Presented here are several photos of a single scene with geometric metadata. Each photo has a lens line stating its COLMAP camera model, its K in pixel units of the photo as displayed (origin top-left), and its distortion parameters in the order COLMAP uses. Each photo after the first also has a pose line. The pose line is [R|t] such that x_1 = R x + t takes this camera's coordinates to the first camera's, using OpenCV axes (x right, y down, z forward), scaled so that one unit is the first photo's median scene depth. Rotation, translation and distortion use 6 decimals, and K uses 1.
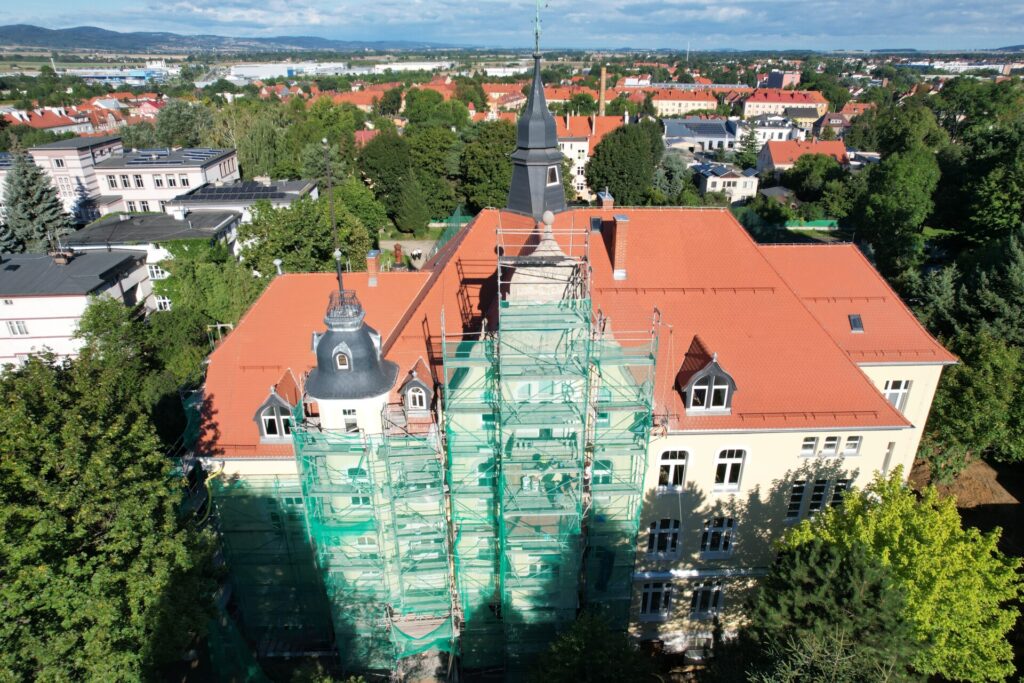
lens RADIAL K [[648.9, 0, 518.8], [0, 648.9, 341.2], [0, 0, 1]] dist [-0.065065, 0.059481]
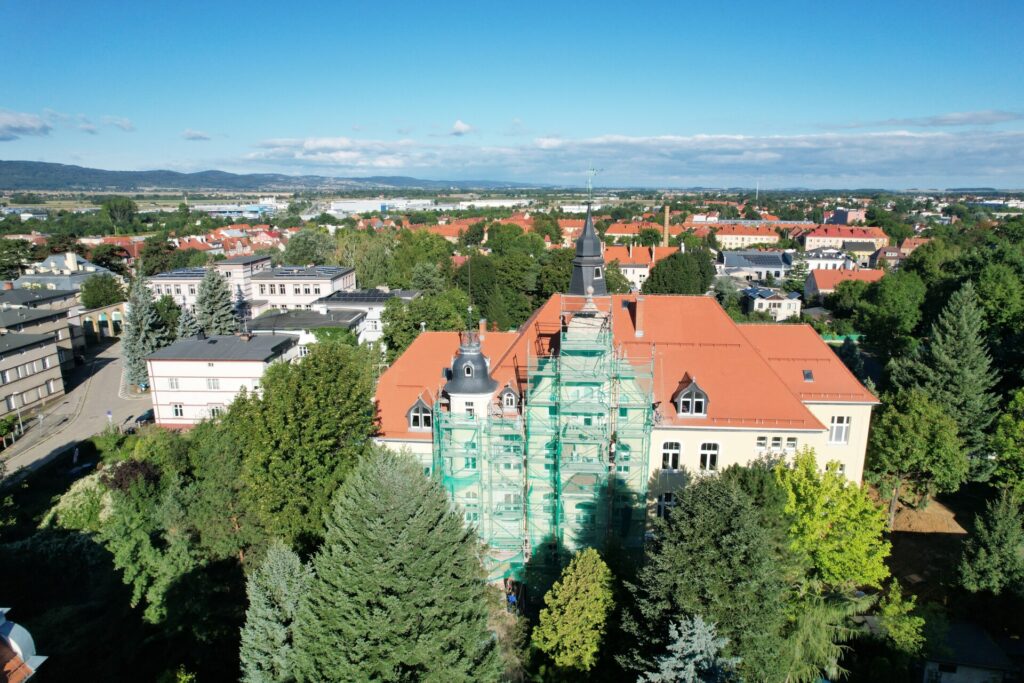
lens RADIAL K [[648.9, 0, 519.0], [0, 648.9, 339.3], [0, 0, 1]] dist [-0.065065, 0.059481]
pose [[0.993697, 0.024969, -0.109283, 0.017742], [-0.045933, 0.979974, -0.193755, 0.106653], [0.102256, 0.197554, 0.974944, -0.262752]]
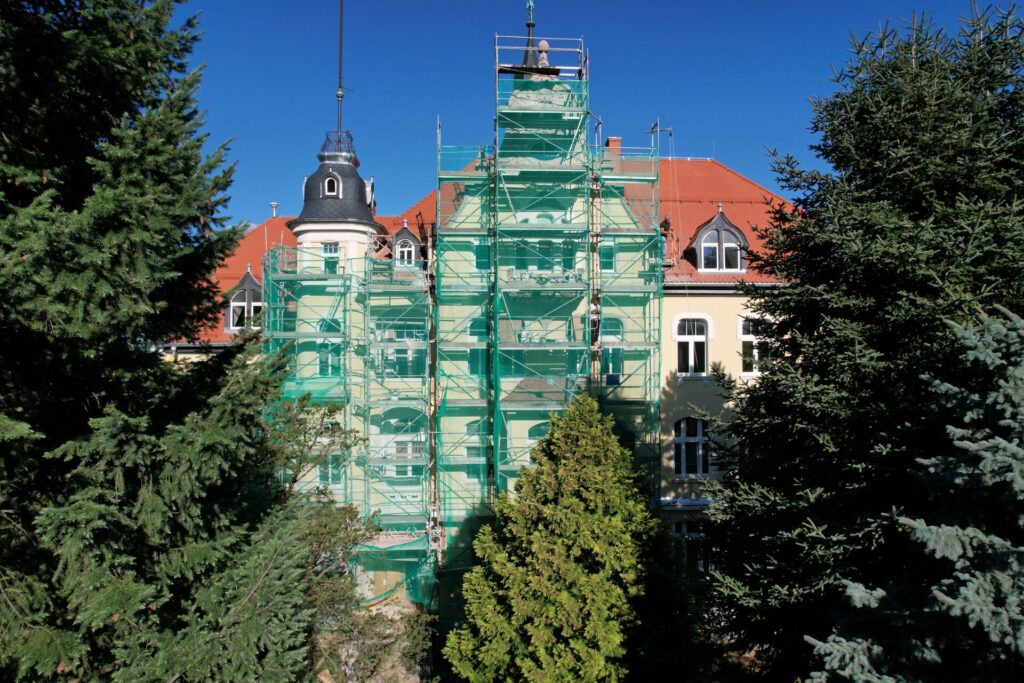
lens RADIAL K [[648.9, 0, 518.2], [0, 648.9, 340.8], [0, 0, 1]] dist [-0.065065, 0.059481]
pose [[0.999955, -0.001862, 0.009250, -0.002221], [0.005762, 0.896807, -0.442385, 0.255789], [-0.007471, 0.442418, 0.896778, 0.095586]]
